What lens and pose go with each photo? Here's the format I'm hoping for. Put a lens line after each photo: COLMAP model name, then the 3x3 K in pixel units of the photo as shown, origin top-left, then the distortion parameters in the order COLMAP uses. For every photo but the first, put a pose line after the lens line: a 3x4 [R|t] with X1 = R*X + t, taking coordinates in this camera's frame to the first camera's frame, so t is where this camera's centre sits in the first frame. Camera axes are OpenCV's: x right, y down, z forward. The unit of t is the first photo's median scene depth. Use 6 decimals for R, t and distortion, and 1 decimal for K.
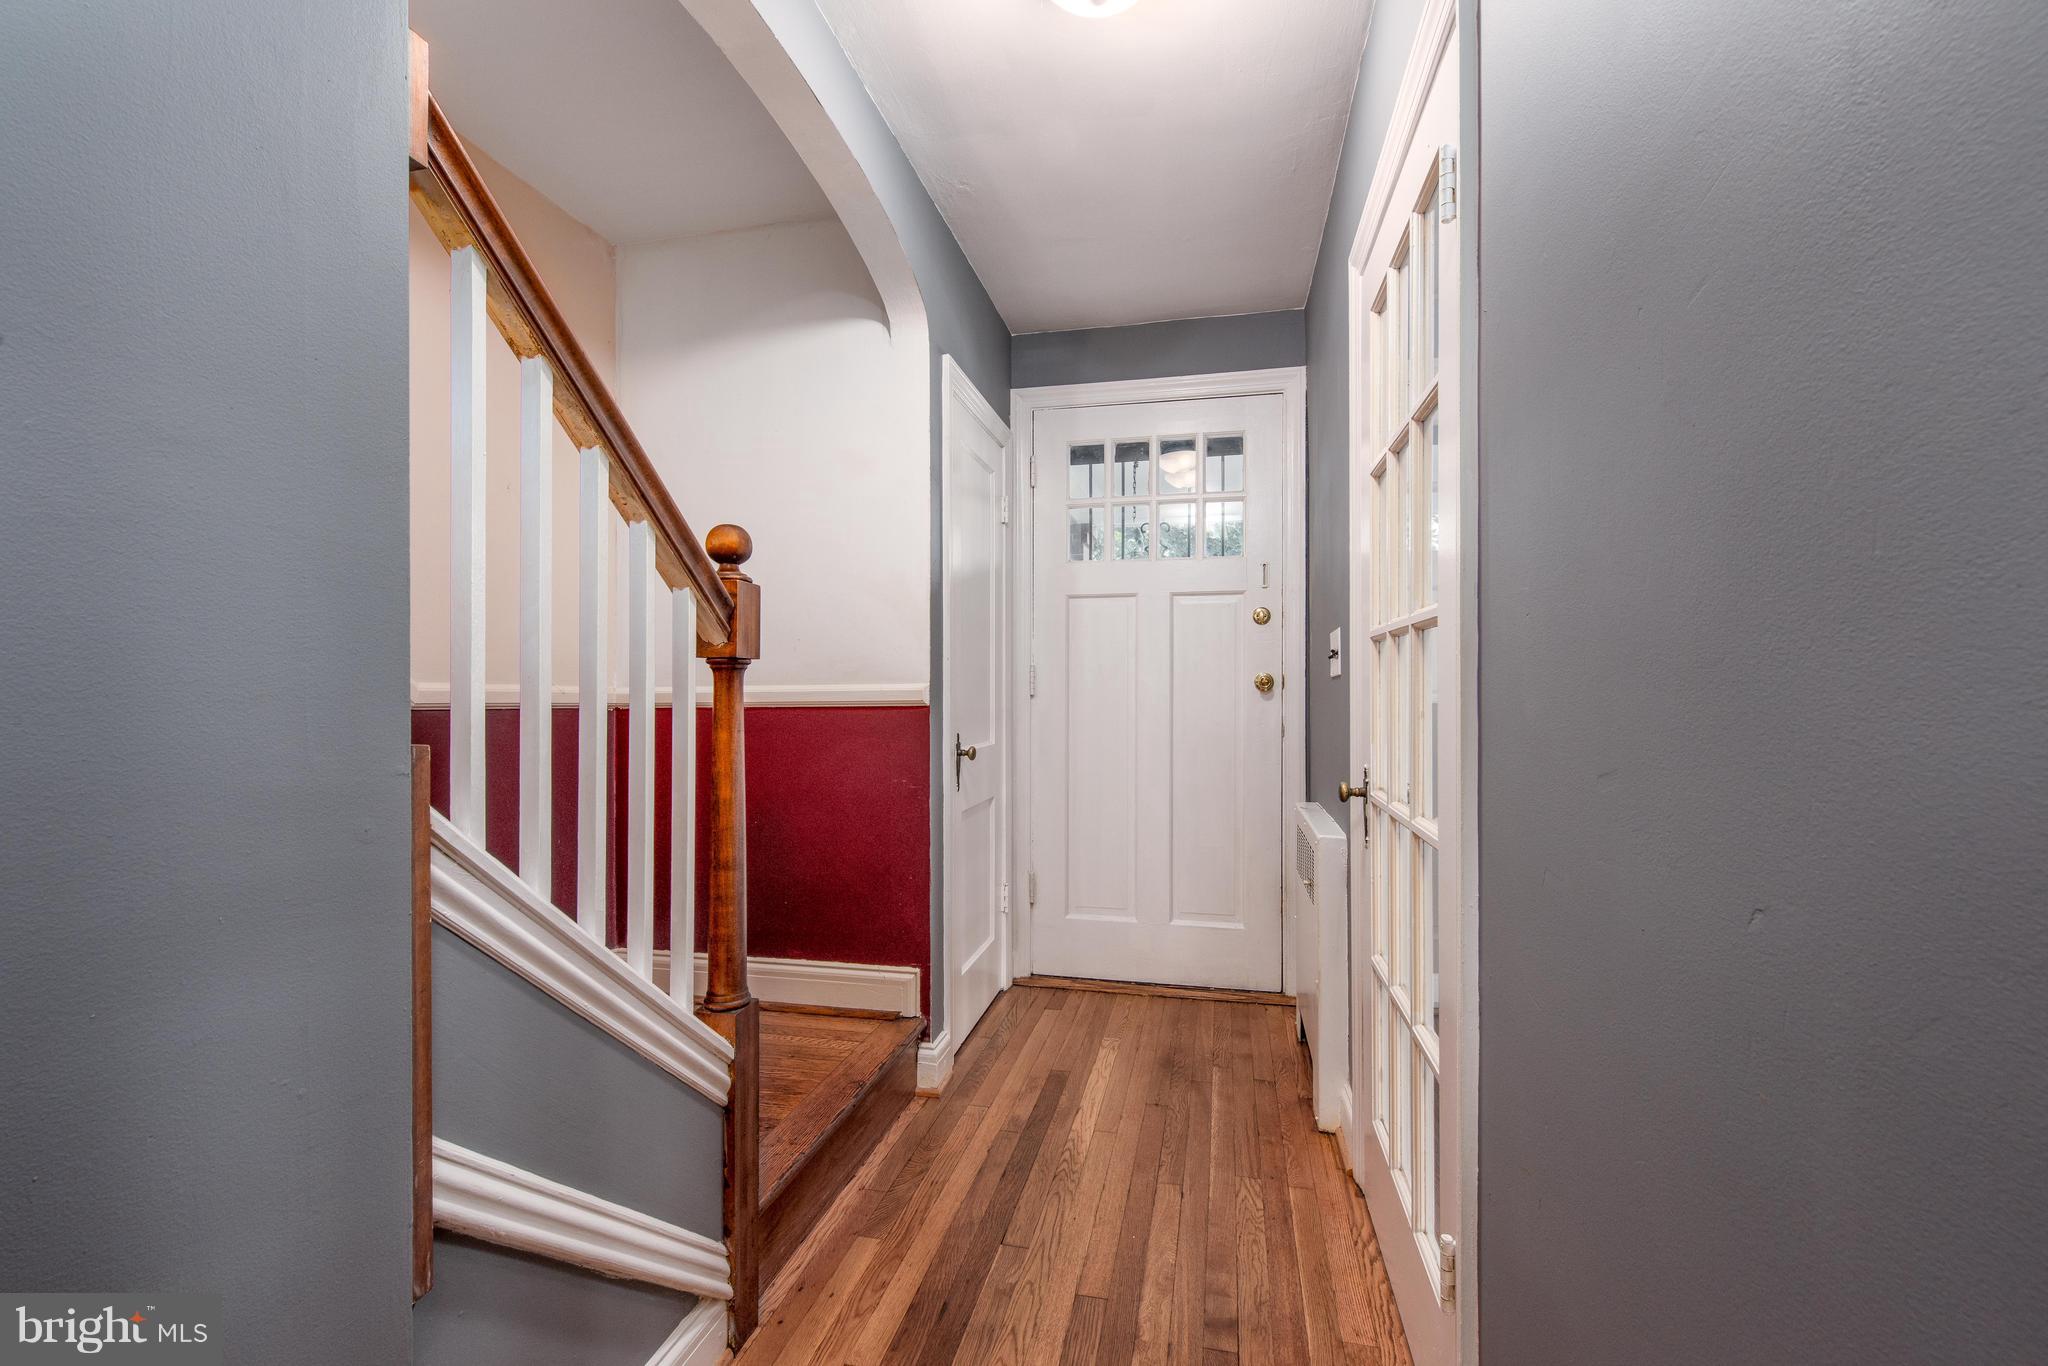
lens RADIAL K [[857.4, 0, 1027.7], [0, 857.4, 683.5], [0, 0, 1]] dist [-0.000178, -0.000191]
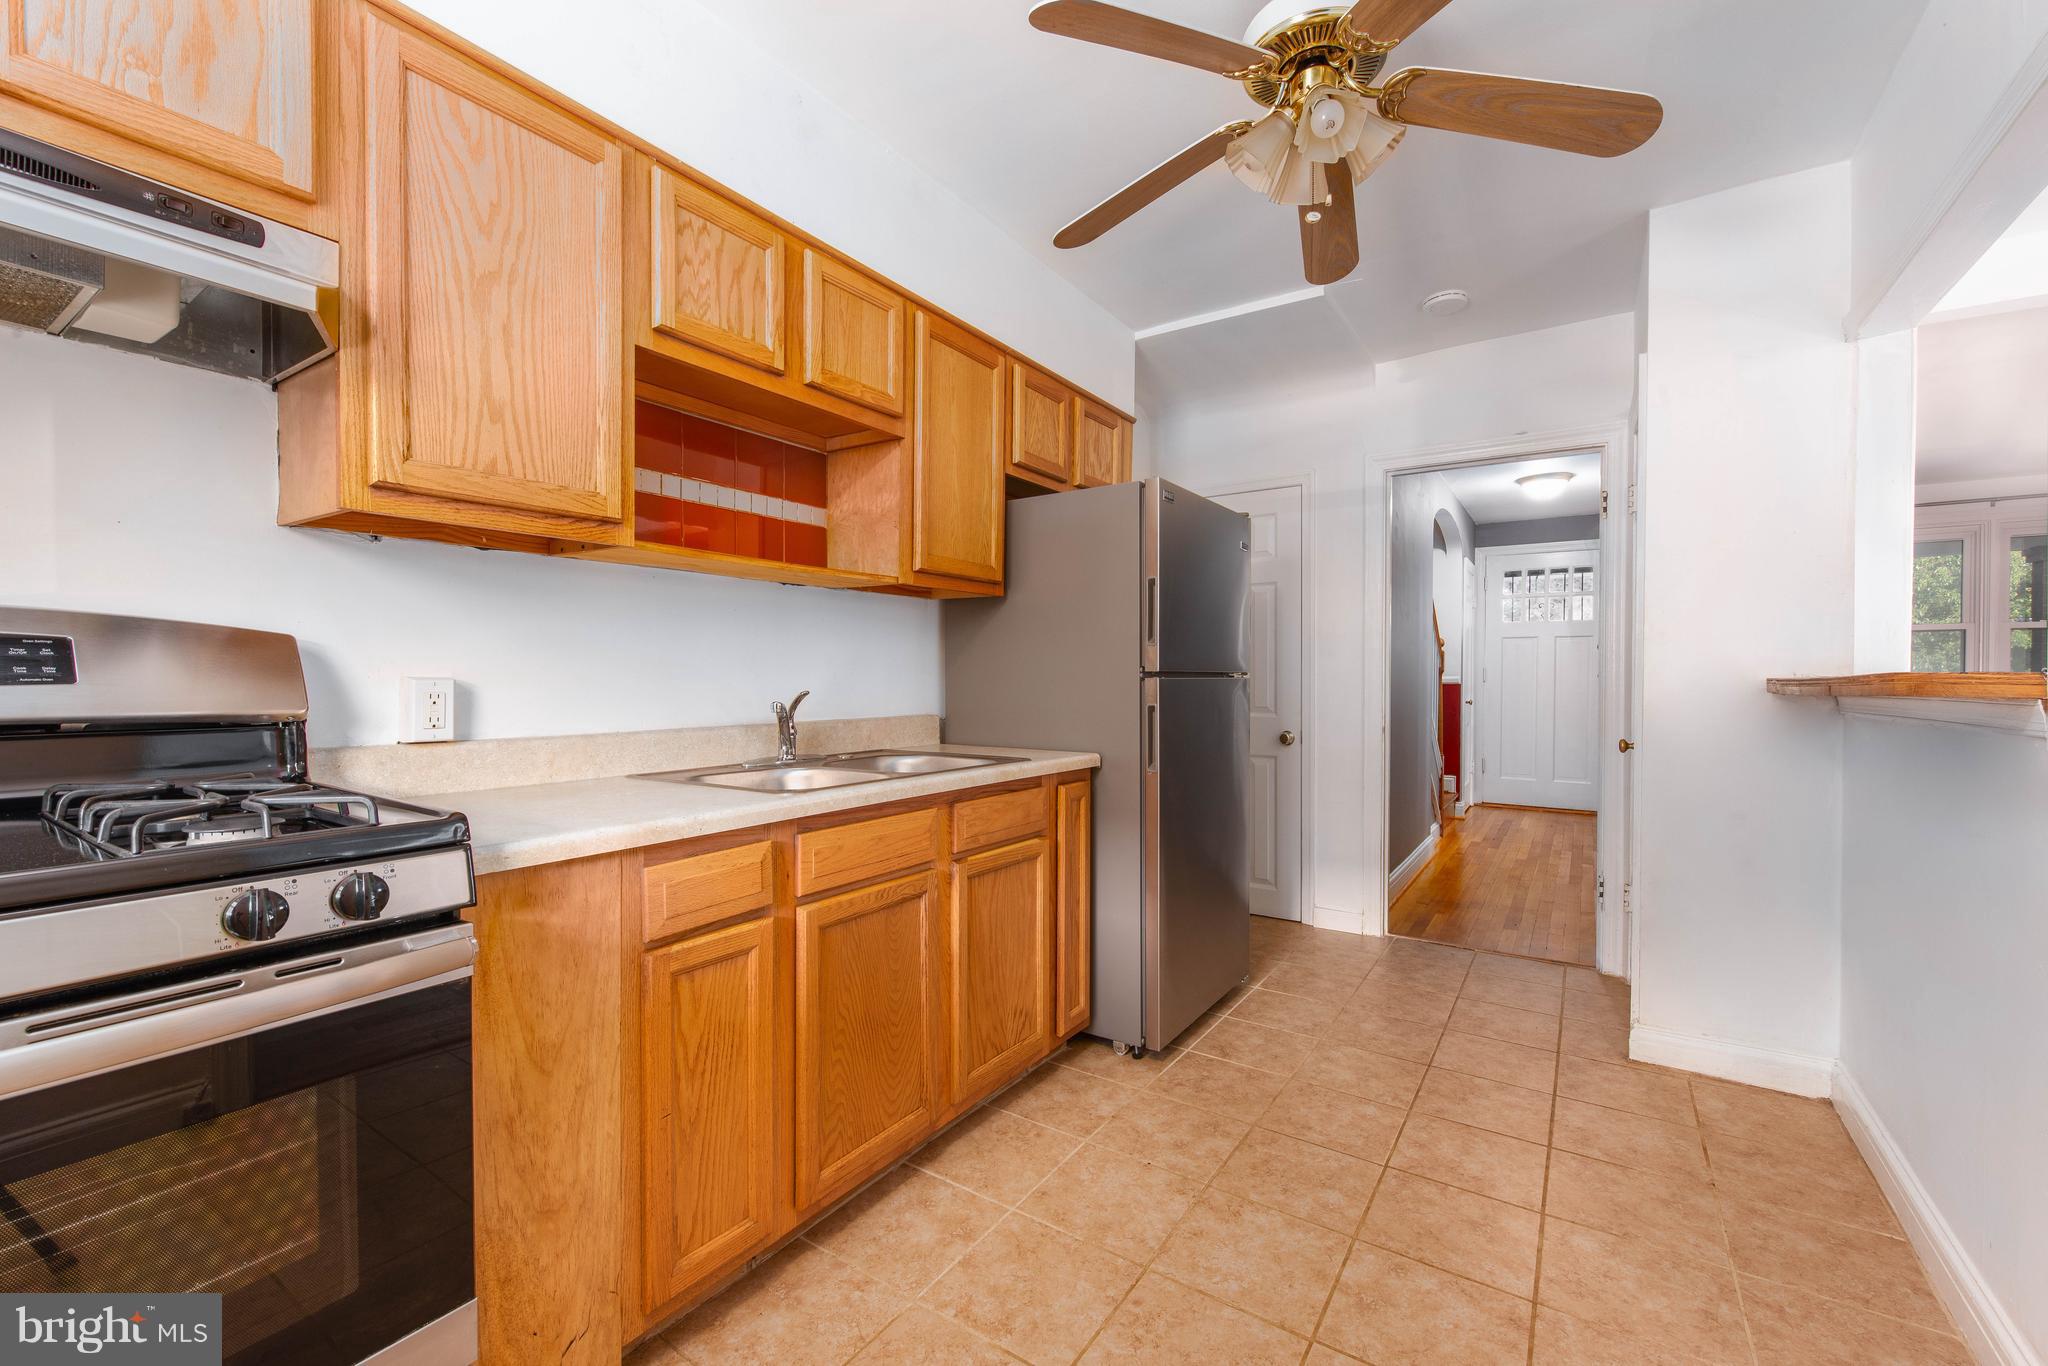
lens RADIAL K [[857.4, 0, 1037.6], [0, 857.4, 688.3], [0, 0, 1]] dist [-0.000178, -0.000191]
pose [[0.940422, 0.007300, -0.339932, -0.345564], [-0.002764, 0.999901, 0.013826, 0.005248], [0.339999, -0.012063, 0.940348, -1.583100]]
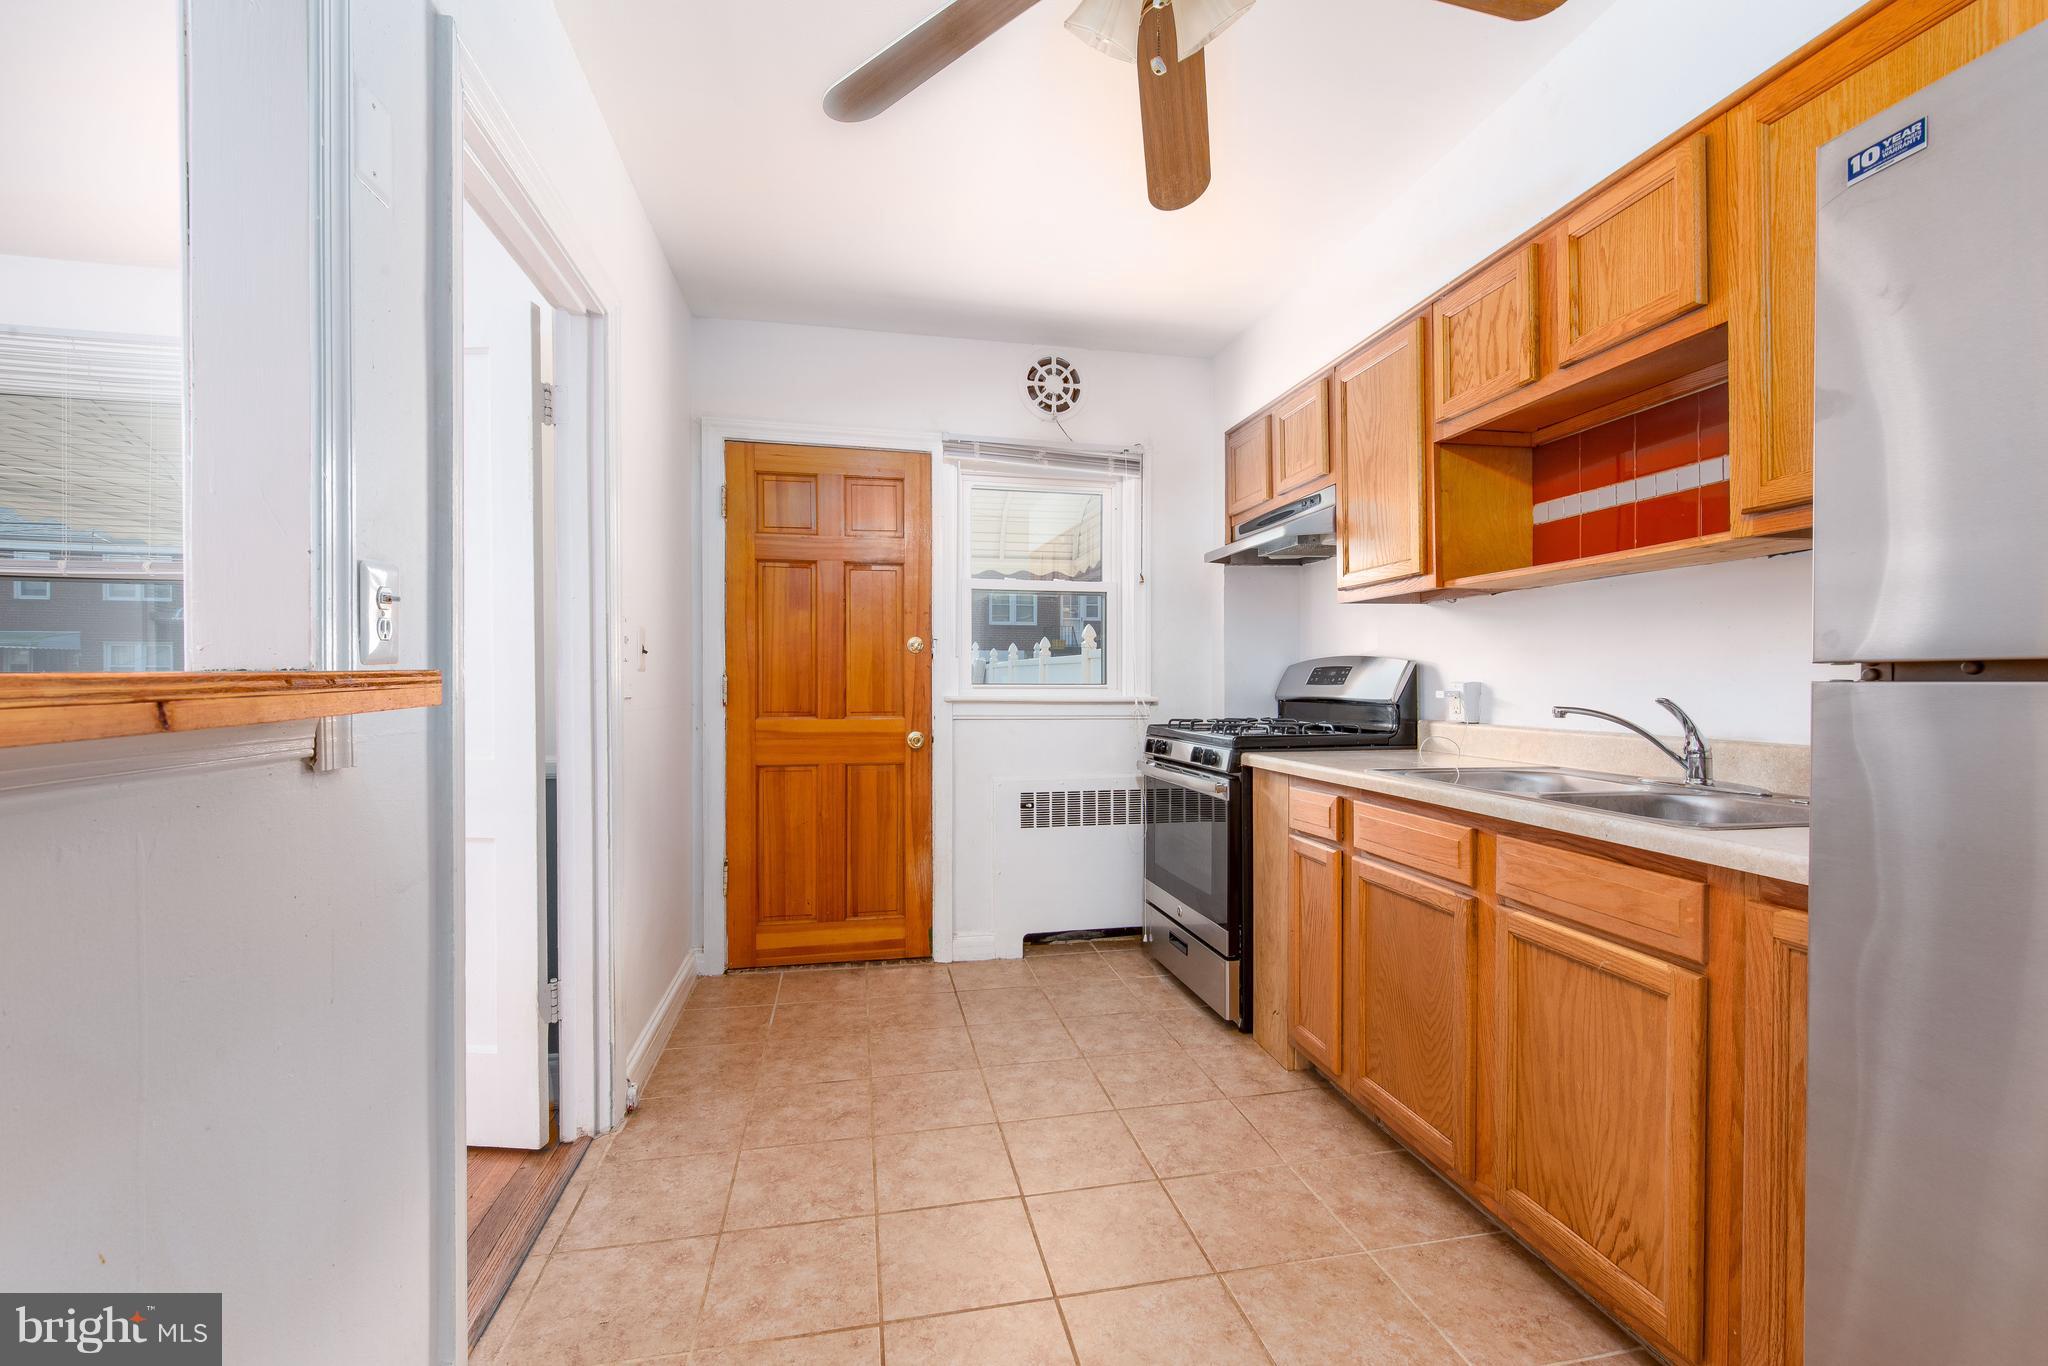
lens RADIAL K [[857.4, 0, 1030.5], [0, 857.4, 685.4], [0, 0, 1]] dist [-0.000178, -0.000191]
pose [[-0.910391, 0.005275, -0.413716, 0.638518], [0.003955, 0.999984, 0.004047, 0.003245], [0.413731, 0.002049, -0.910397, 2.925701]]
